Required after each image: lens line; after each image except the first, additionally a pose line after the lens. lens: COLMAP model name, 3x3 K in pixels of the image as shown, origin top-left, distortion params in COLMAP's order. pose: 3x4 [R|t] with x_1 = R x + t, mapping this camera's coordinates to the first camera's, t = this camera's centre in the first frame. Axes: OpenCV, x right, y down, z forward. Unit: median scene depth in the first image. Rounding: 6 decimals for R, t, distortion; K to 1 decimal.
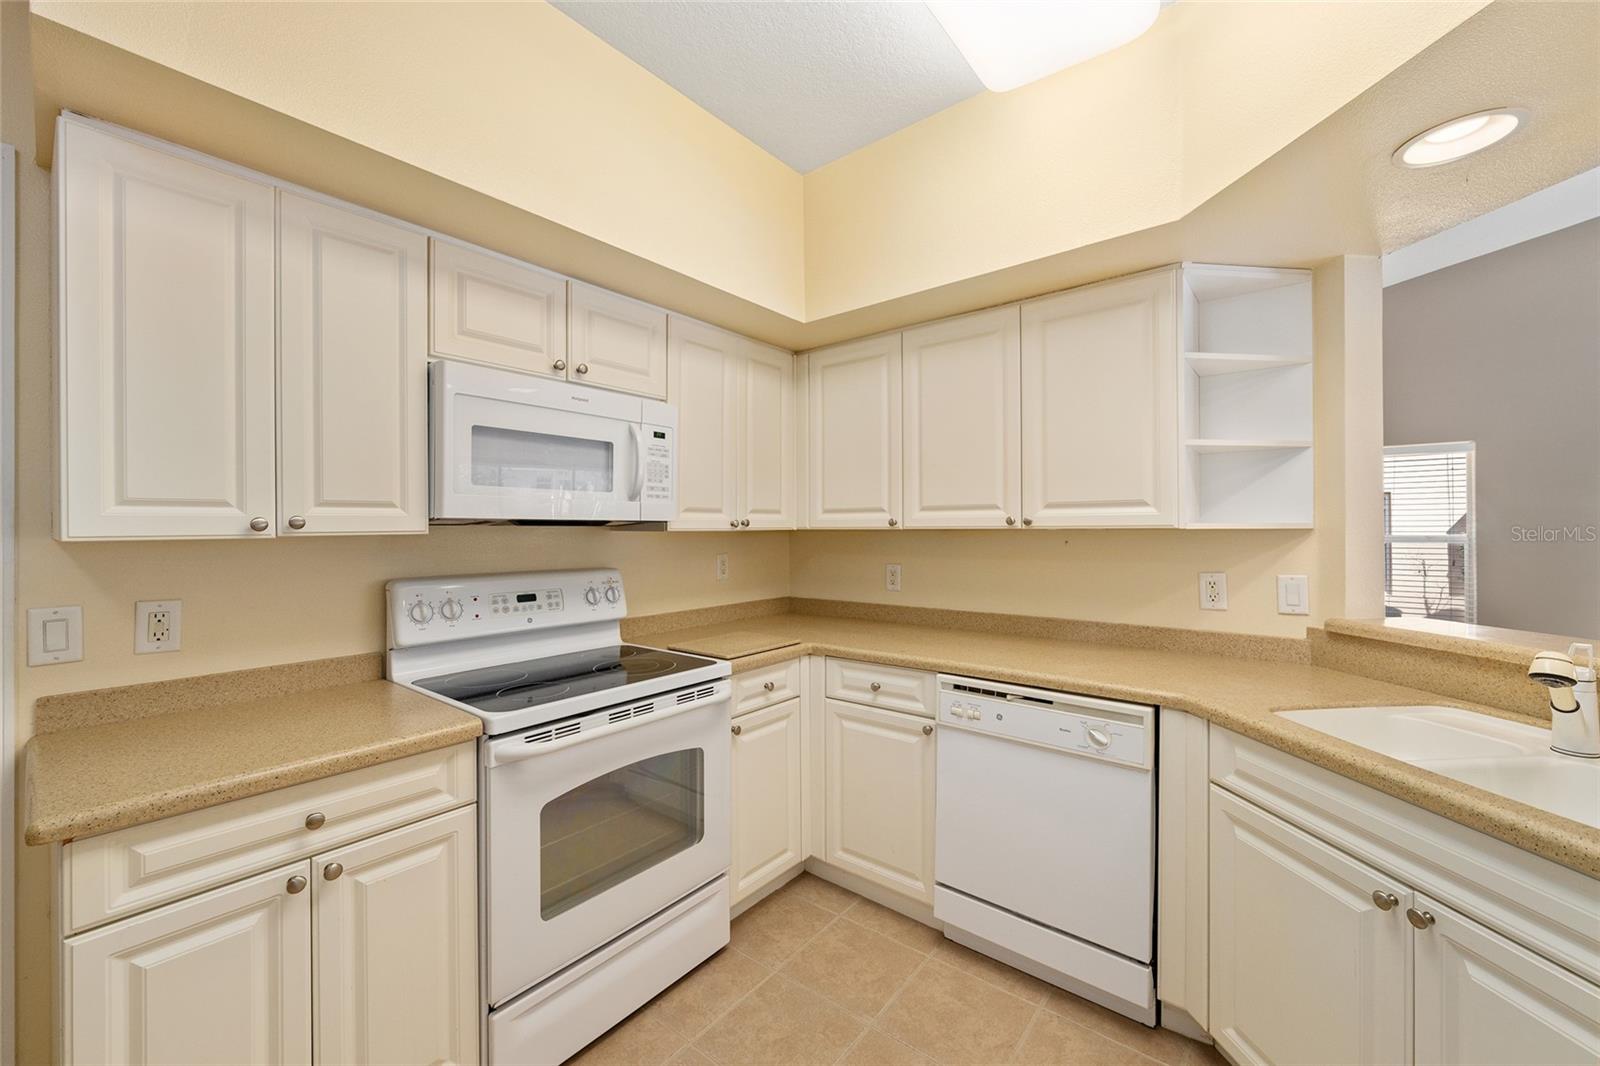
lens RADIAL K [[625.5, 0, 800.2], [0, 625.5, 528.2], [0, 0, 1]] dist [-0.002767, -0.000254]
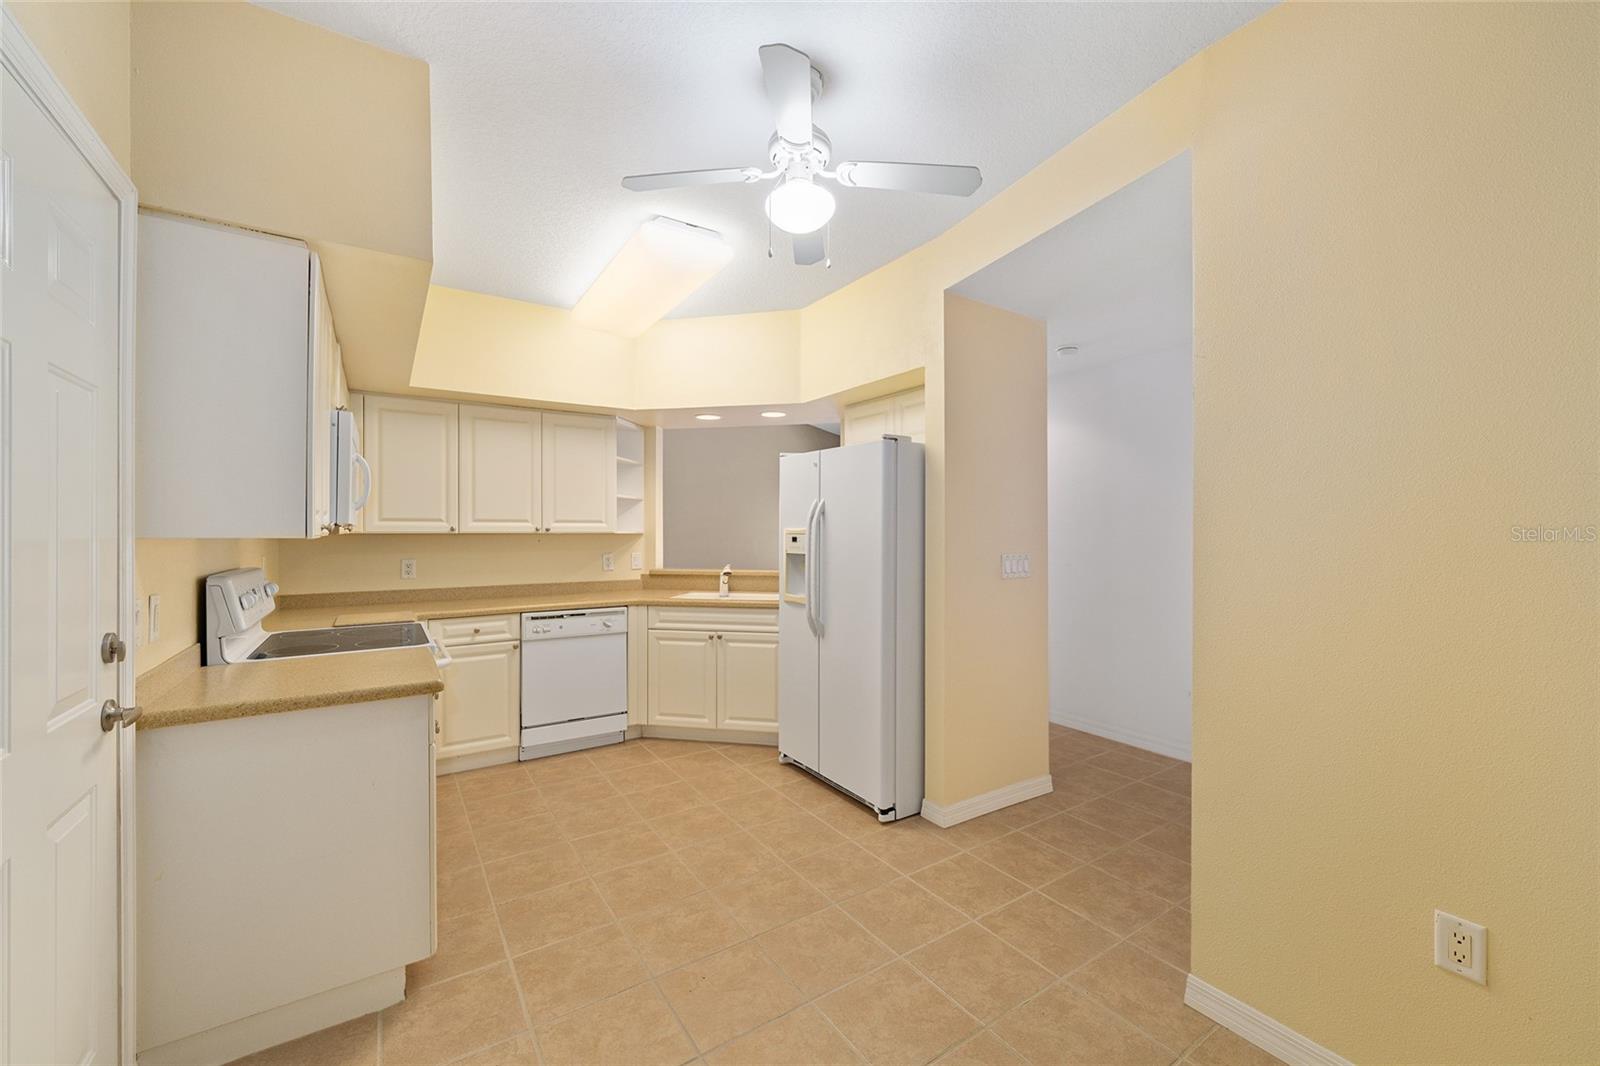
lens RADIAL K [[633.2, 0, 802.8], [0, 633.2, 532.7], [0, 0, 1]] dist [-0.000407, -0.000201]
pose [[0.301932, 0.002914, 0.953325, -1.321161], [-0.001788, 0.999995, -0.002491, 0.003361], [-0.953328, -0.000952, 0.301936, -0.334421]]
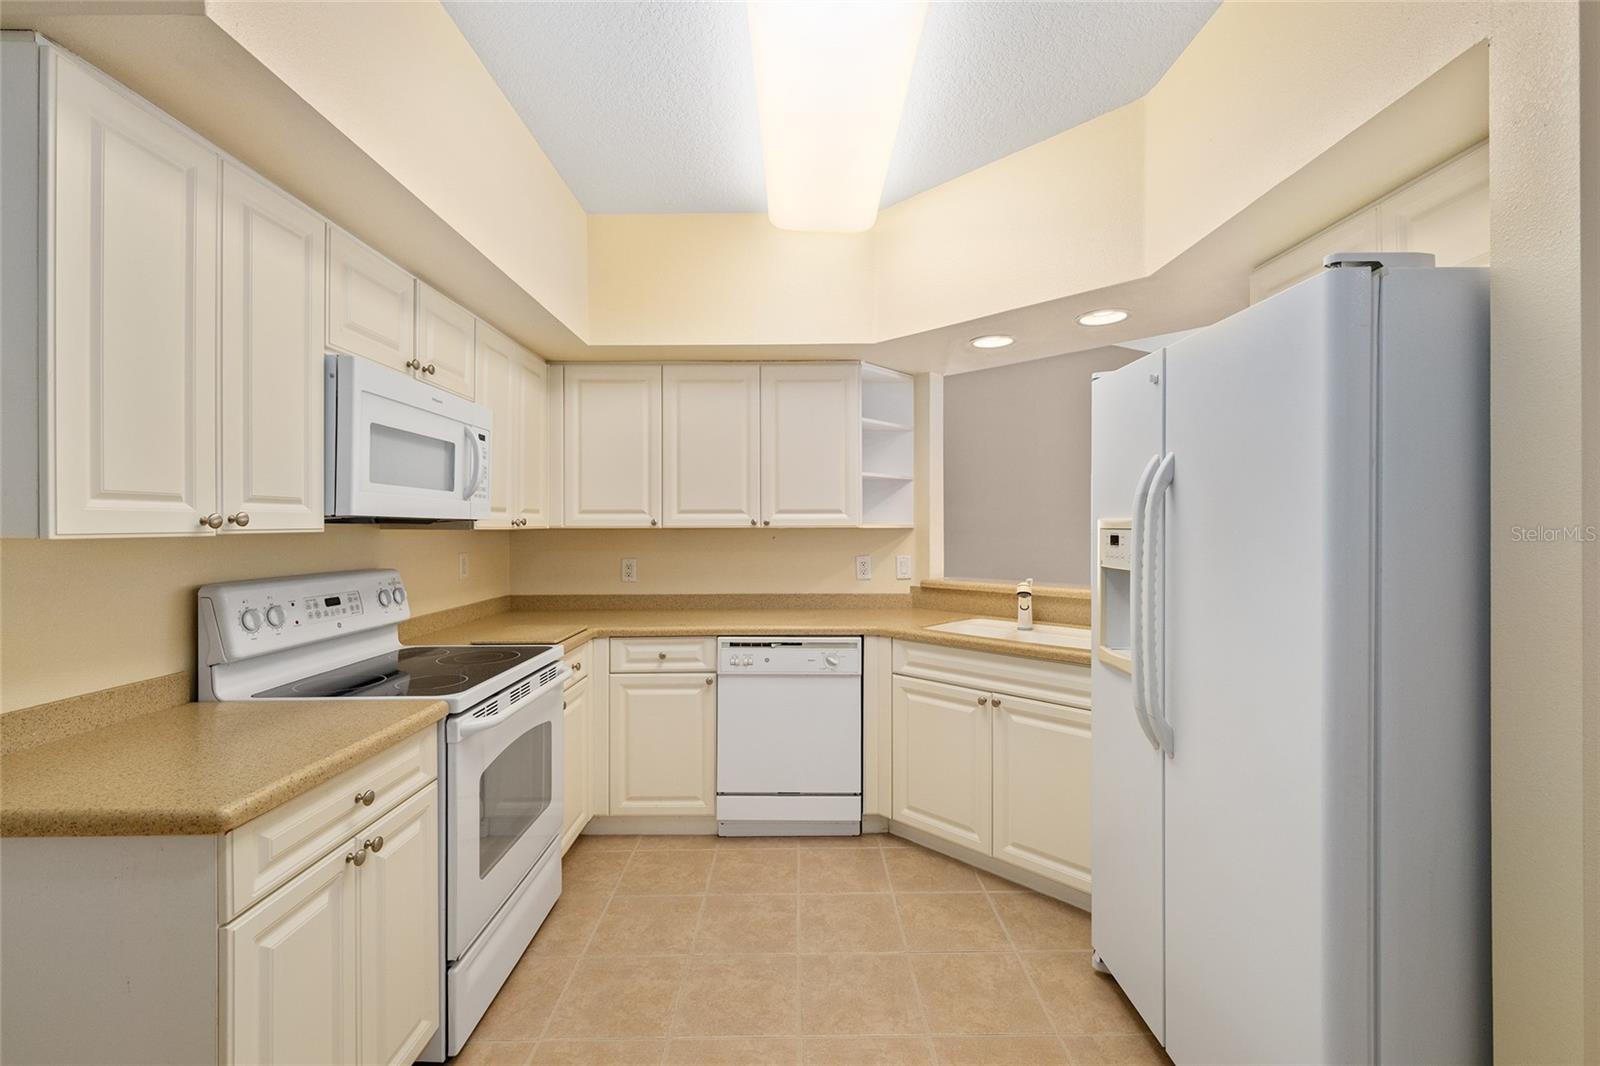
lens RADIAL K [[671.3, 0, 802.1], [0, 671.3, 527.3], [0, 0, 1]] dist [0.001525, -0.000194]
pose [[0.774991, 0.002229, 0.631968, -0.560177], [-0.001547, 0.999997, -0.001630, 0.002307], [-0.631970, 0.000286, 0.774993, -0.223806]]
